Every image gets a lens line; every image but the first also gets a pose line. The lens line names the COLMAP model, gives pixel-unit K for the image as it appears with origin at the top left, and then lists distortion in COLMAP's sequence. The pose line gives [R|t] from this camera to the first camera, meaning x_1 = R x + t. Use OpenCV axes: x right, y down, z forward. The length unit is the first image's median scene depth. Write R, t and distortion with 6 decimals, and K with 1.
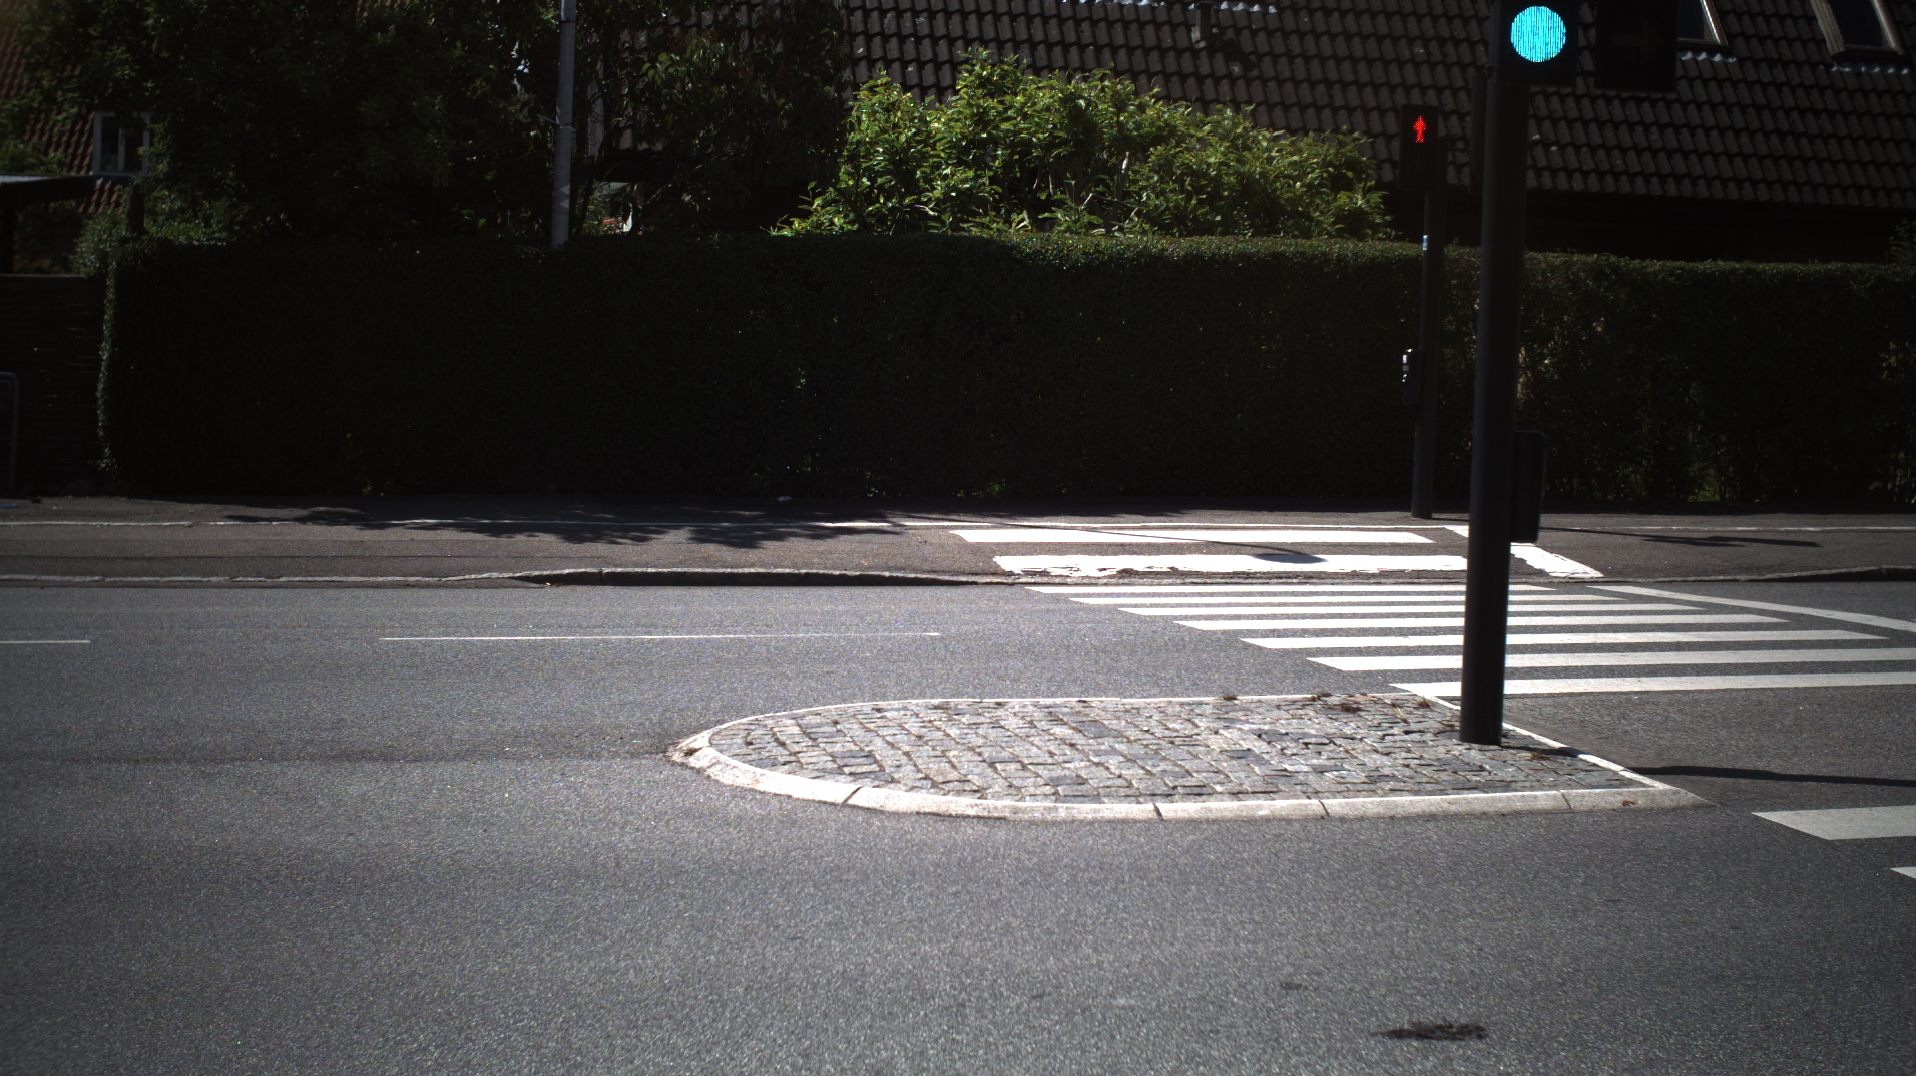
lens RADIAL K [[3447.5, 0, 958.0], [0, 3447.5, 538.0], [0, 0, 1]] dist [-0.296405, 0.377104]
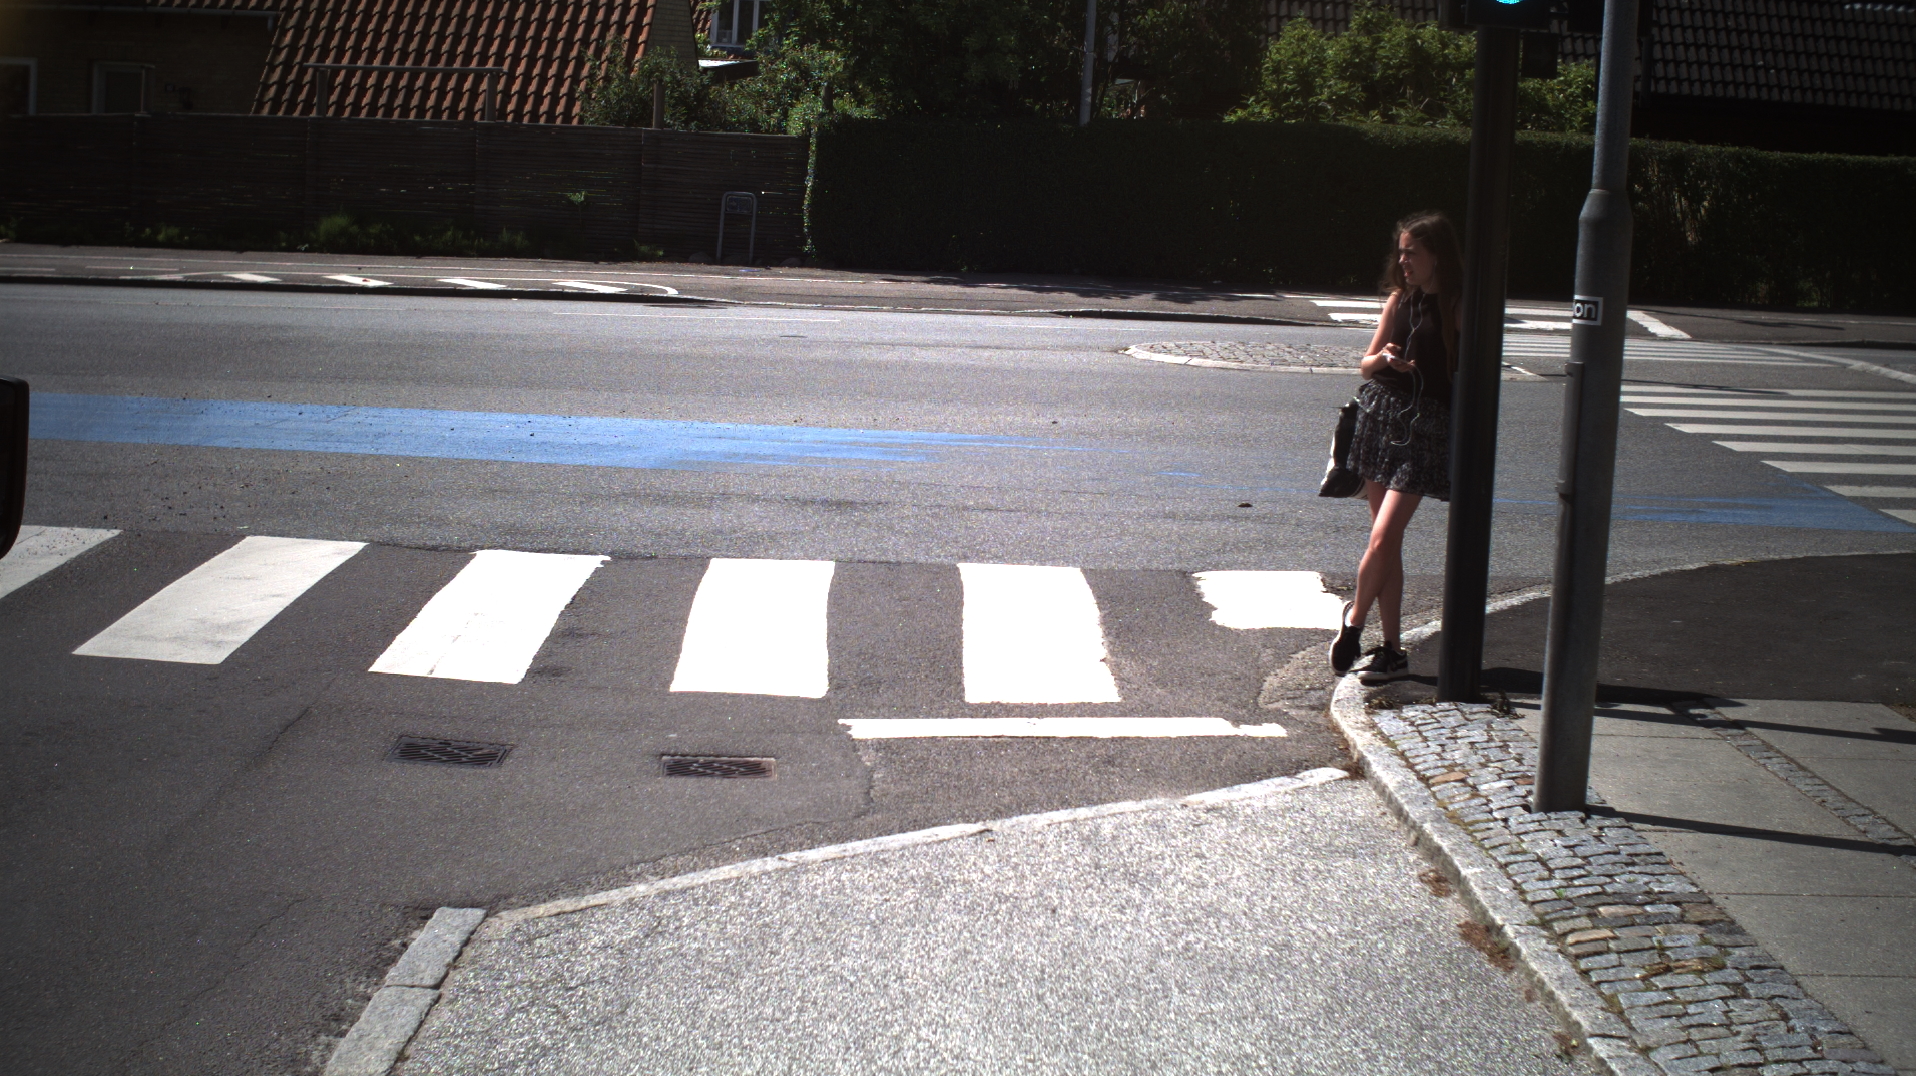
lens RADIAL K [[3447.5, 0, 958.0], [0, 3447.5, 538.0], [0, 0, 1]] dist [-0.296405, 0.377104]
pose [[0.987634, 0.037842, -0.152143, 0.076172], [-0.031726, 0.998596, 0.042427, 0.041905], [0.153535, -0.037076, 0.987447, -0.600299]]
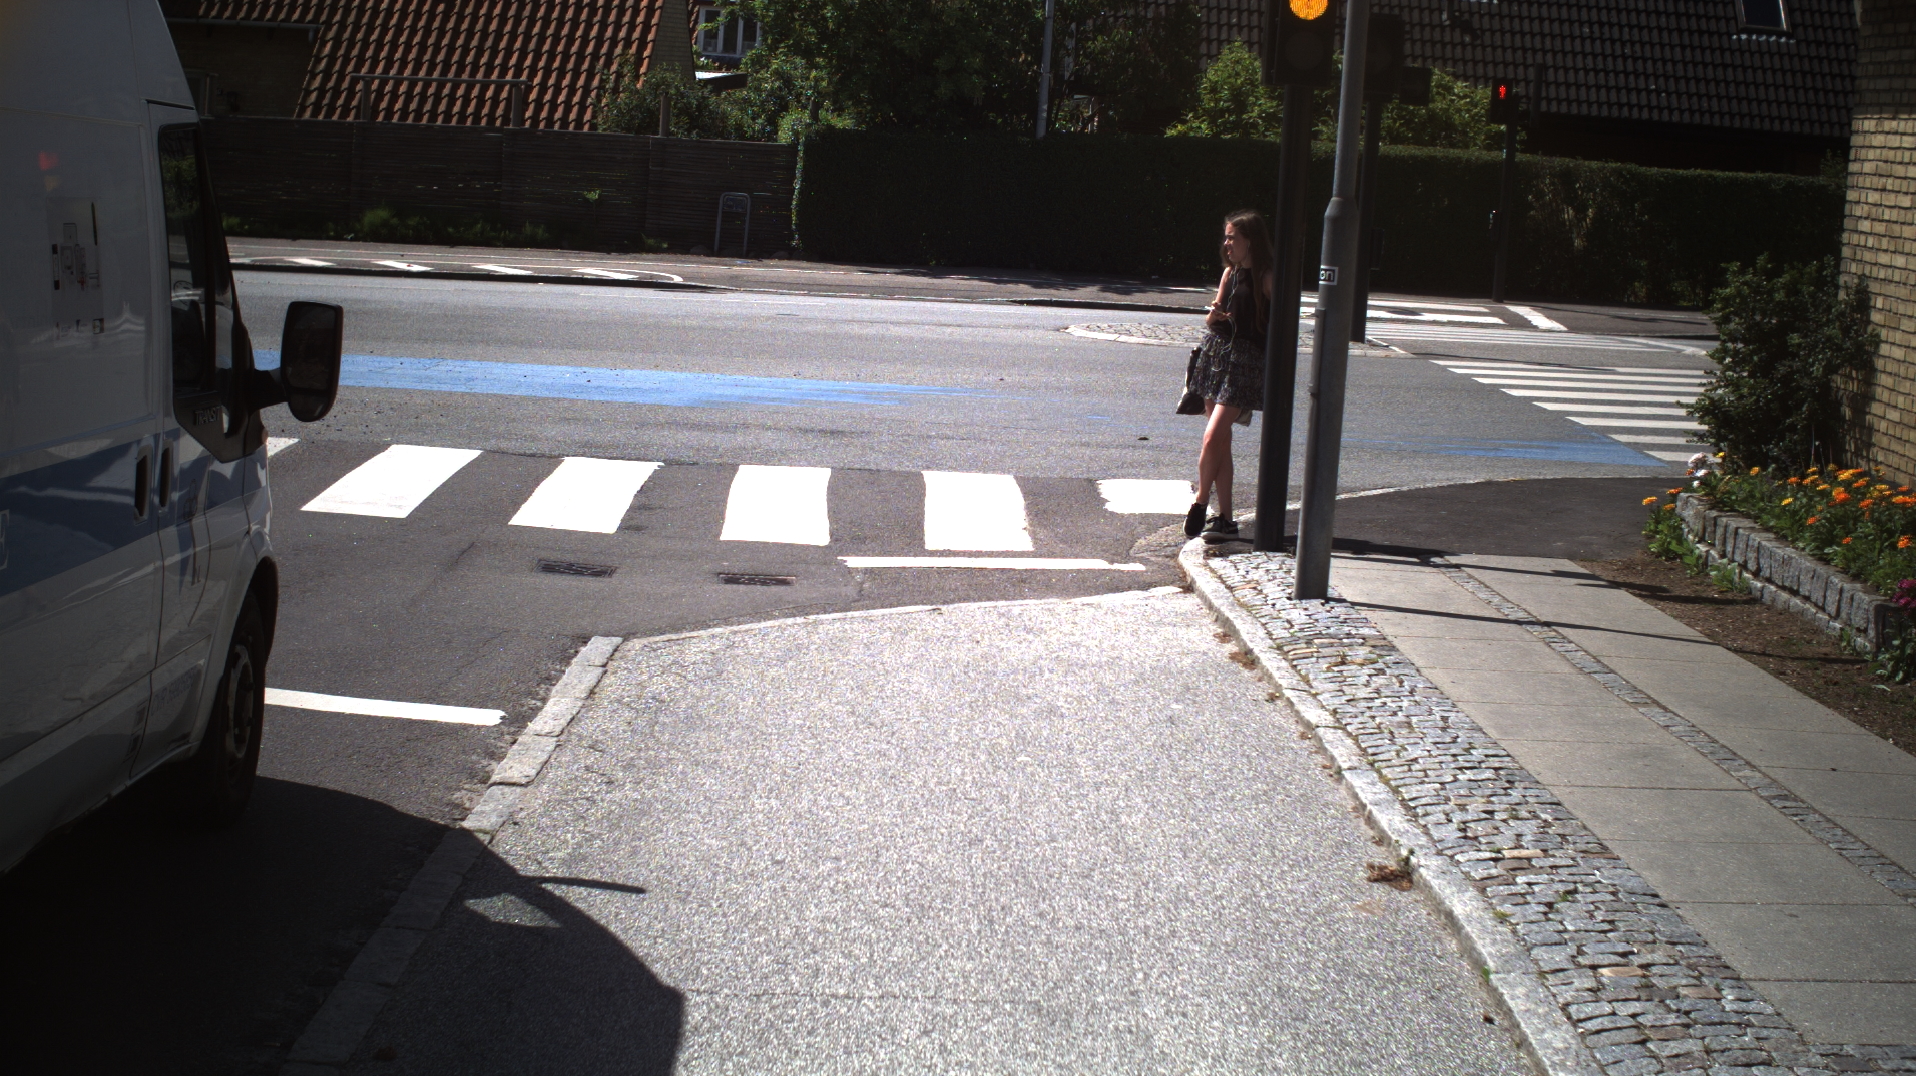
lens RADIAL K [[3447.5, 0, 958.0], [0, 3447.5, 538.0], [0, 0, 1]] dist [-0.296405, 0.377104]
pose [[0.988489, 0.049349, -0.143021, 0.109159], [-0.043880, 0.998189, 0.041145, 0.053771], [0.144792, -0.034396, 0.988864, -0.803066]]
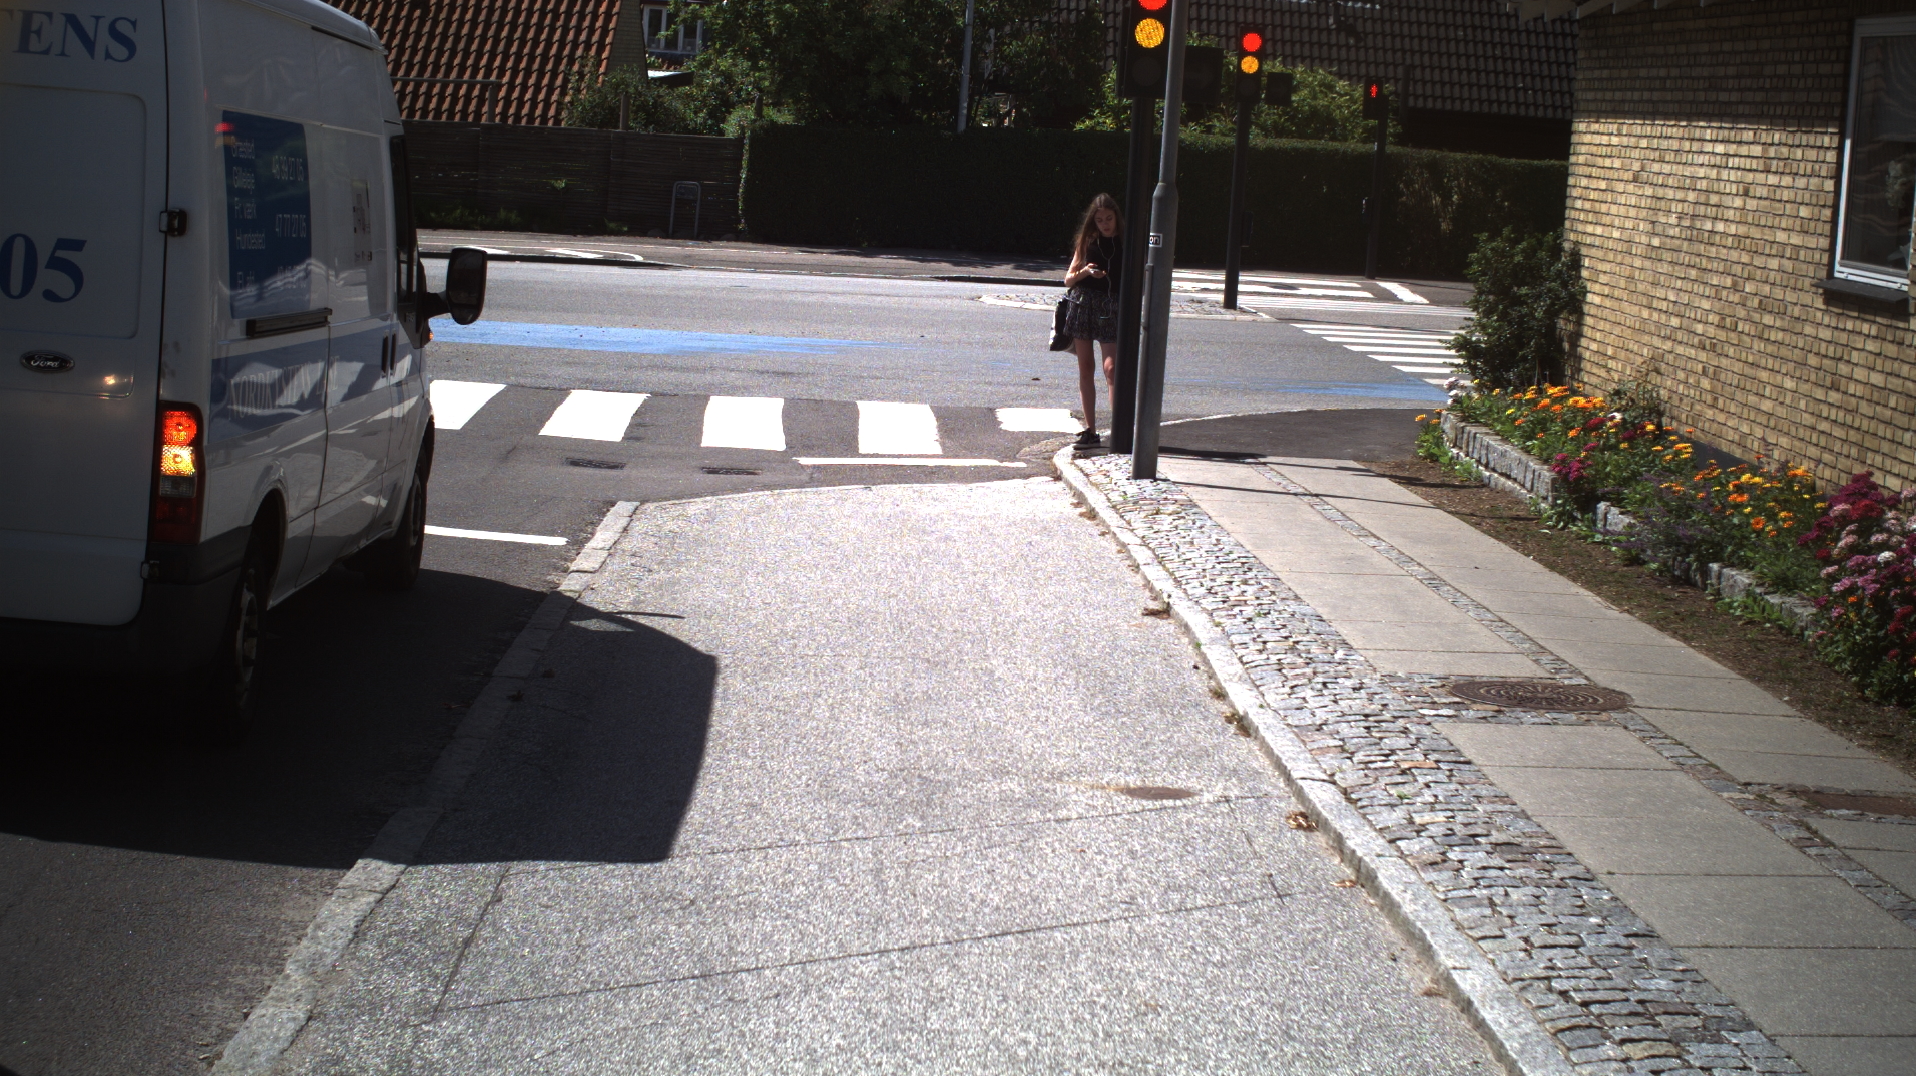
lens RADIAL K [[3447.5, 0, 958.0], [0, 3447.5, 538.0], [0, 0, 1]] dist [-0.296405, 0.377104]
pose [[0.991163, 0.048592, -0.123426, 0.140862], [-0.043557, 0.998118, 0.043168, 0.066508], [0.125291, -0.037410, 0.991414, -1.005209]]
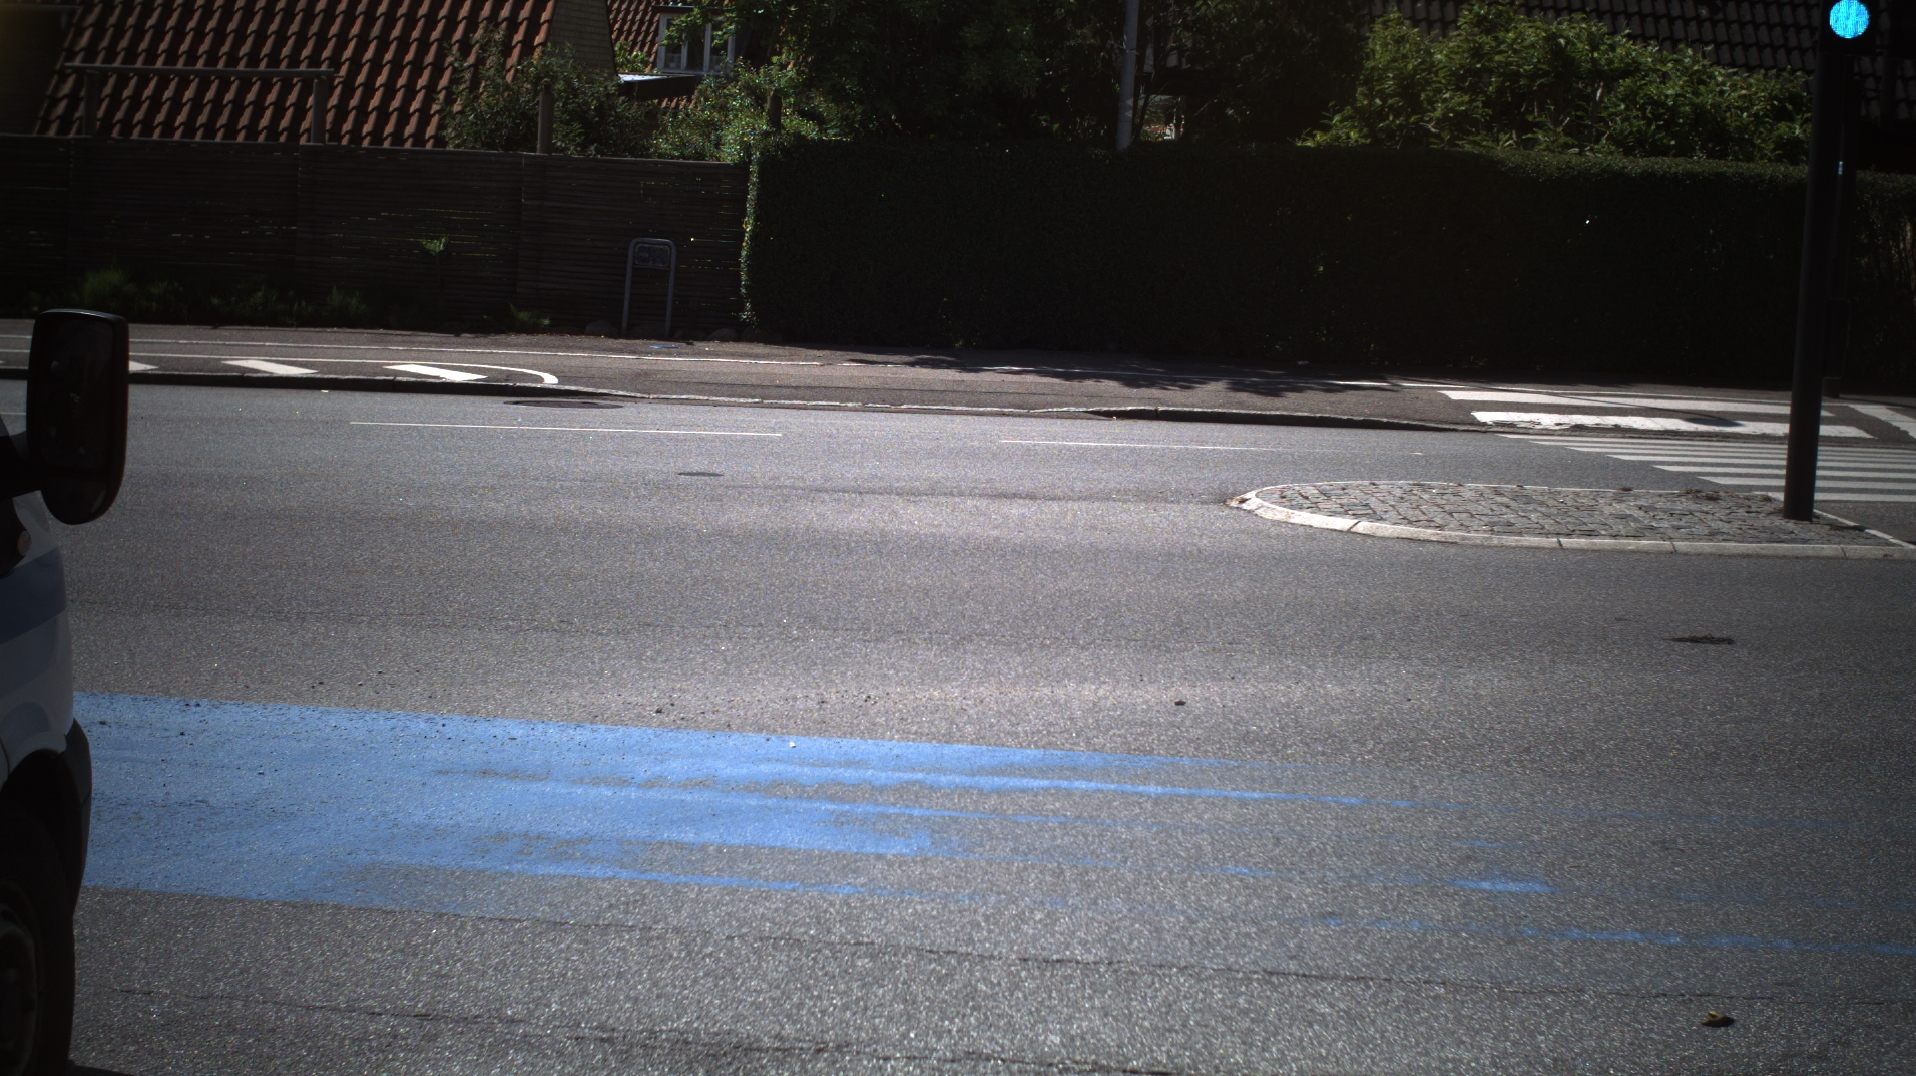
lens RADIAL K [[3447.5, 0, 958.0], [0, 3447.5, 538.0], [0, 0, 1]] dist [-0.296405, 0.377104]
pose [[0.988836, 0.037805, -0.144129, 0.005686], [-0.033944, 0.998998, 0.029151, 0.017650], [0.145087, -0.023934, 0.989129, -0.198374]]
